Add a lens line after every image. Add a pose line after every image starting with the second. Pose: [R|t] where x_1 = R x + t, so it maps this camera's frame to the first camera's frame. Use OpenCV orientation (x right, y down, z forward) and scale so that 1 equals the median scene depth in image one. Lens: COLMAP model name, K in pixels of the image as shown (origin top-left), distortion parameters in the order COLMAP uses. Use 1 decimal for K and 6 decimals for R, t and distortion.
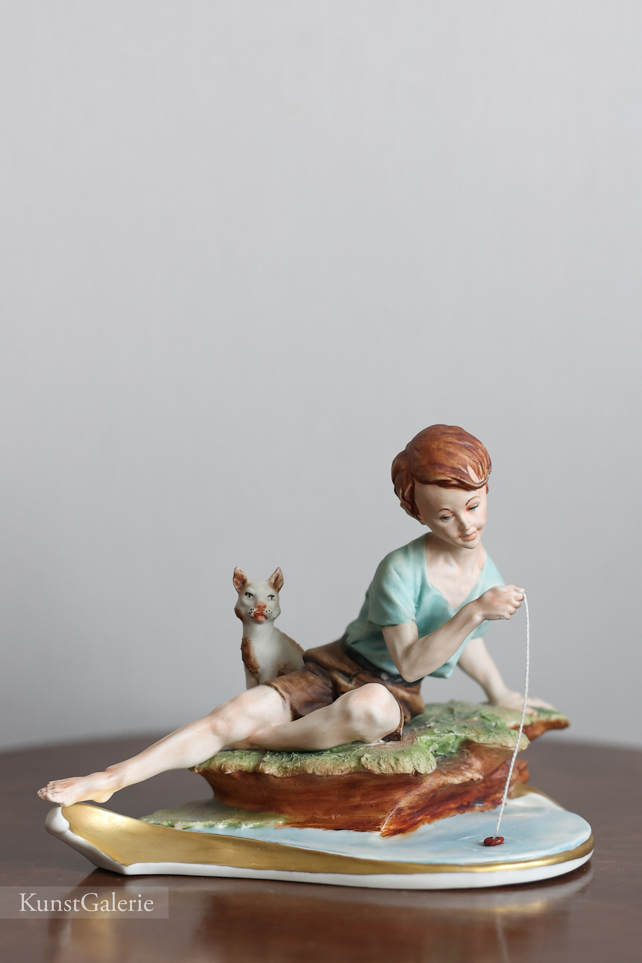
lens RADIAL K [[2241.6, 0, 320.1], [0, 2241.6, 484.2], [0, 0, 1]] dist [-0.070283, 0.000000]
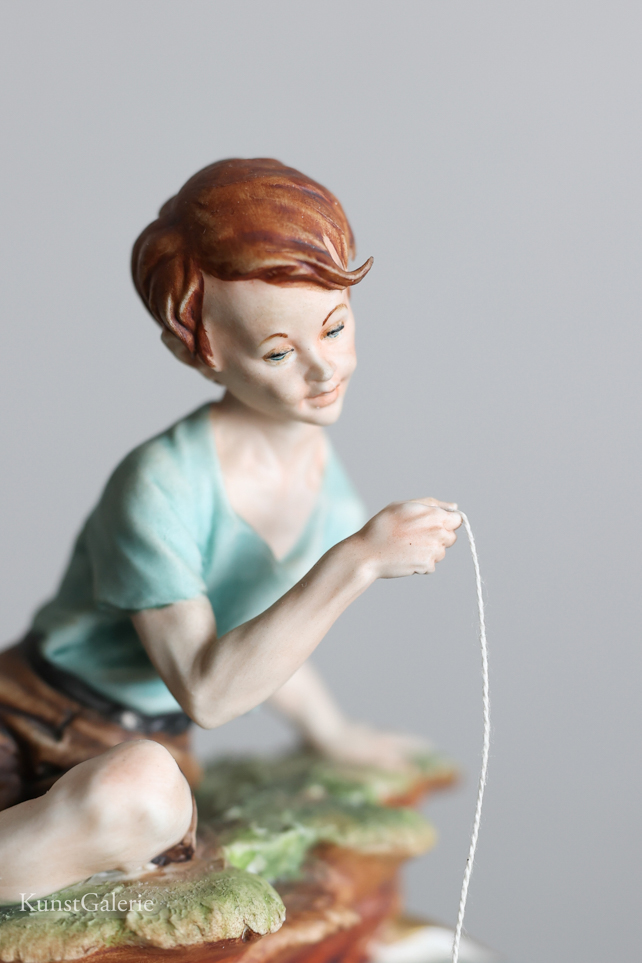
lens RADIAL K [[2241.6, 0, 320.6], [0, 2241.6, 474.8], [0, 0, 1]] dist [-0.070283, 0.000000]
pose [[0.952537, -0.053438, 0.299694, -0.070444], [0.053369, 0.998539, 0.008423, 0.035283], [-0.299707, 0.007971, 0.953998, 0.571205]]
